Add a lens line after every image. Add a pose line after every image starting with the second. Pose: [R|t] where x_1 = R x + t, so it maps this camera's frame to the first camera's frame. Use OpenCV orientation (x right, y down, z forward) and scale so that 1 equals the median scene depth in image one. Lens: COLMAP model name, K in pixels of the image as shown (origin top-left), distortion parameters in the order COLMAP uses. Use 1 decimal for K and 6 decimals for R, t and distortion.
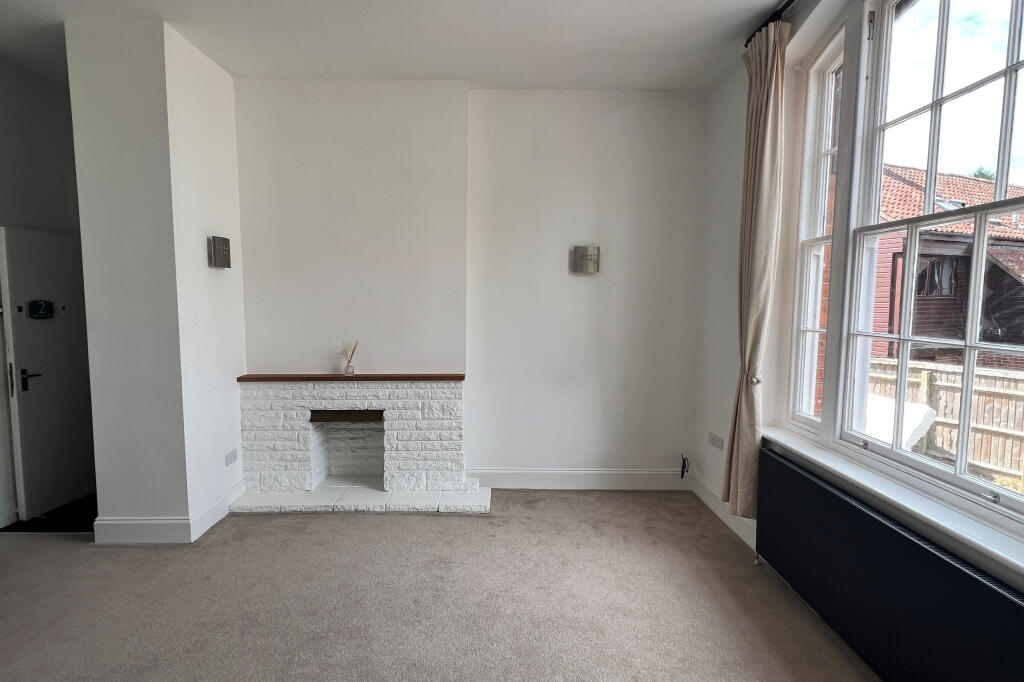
lens RADIAL K [[524.9, 0, 512.0], [0, 524.9, 341.0], [0, 0, 1]] dist [-0.002762, -0.000170]
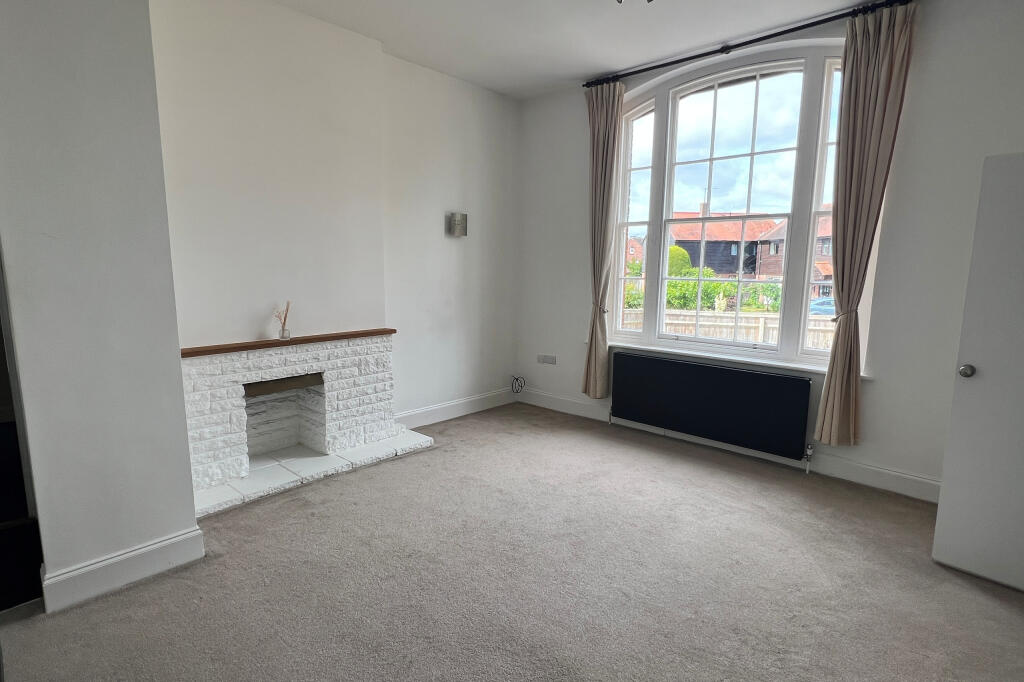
lens RADIAL K [[524.9, 0, 512.0], [0, 524.9, 341.0], [0, 0, 1]] dist [-0.002762, -0.000170]
pose [[0.687464, -0.102241, 0.718985, -0.692439], [0.049180, 0.994322, 0.094370, 0.001322], [-0.724551, -0.029517, 0.688589, 0.088624]]
